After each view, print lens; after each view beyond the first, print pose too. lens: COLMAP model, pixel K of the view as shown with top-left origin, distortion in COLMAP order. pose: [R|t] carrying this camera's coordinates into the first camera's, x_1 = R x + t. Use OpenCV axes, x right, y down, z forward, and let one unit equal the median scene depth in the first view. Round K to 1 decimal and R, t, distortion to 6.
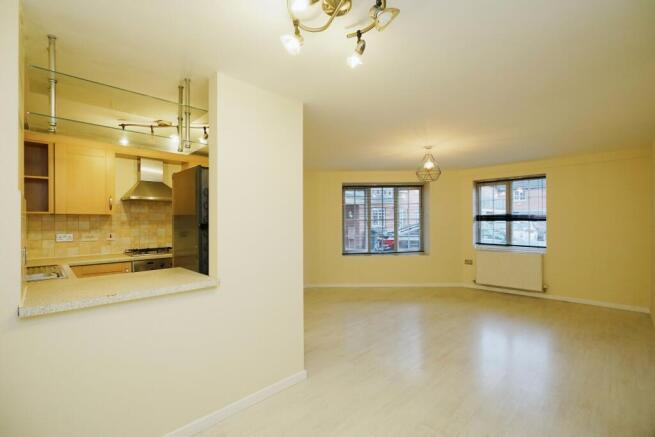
lens RADIAL K [[296.3, 0, 327.5], [0, 296.3, 218.5], [0, 0, 1]] dist [-0.000706, 0.000870]
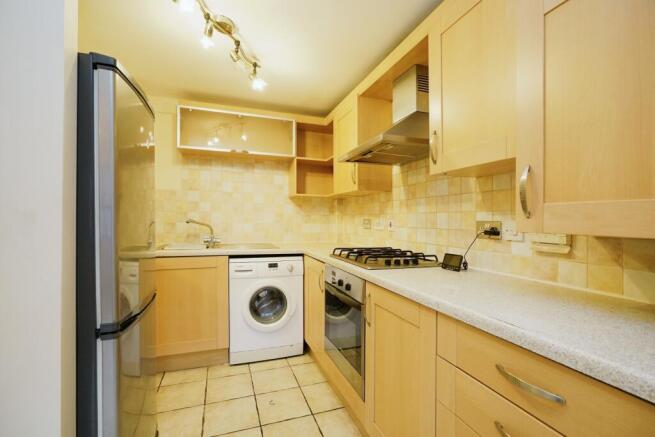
lens RADIAL K [[296.3, 0, 327.5], [0, 296.3, 218.5], [0, 0, 1]] dist [-0.000706, 0.000870]
pose [[-0.421427, 0.013717, -0.906759, -0.058368], [0.016483, 0.999836, 0.007464, 0.026220], [0.906713, -0.011800, -0.421584, 0.755353]]
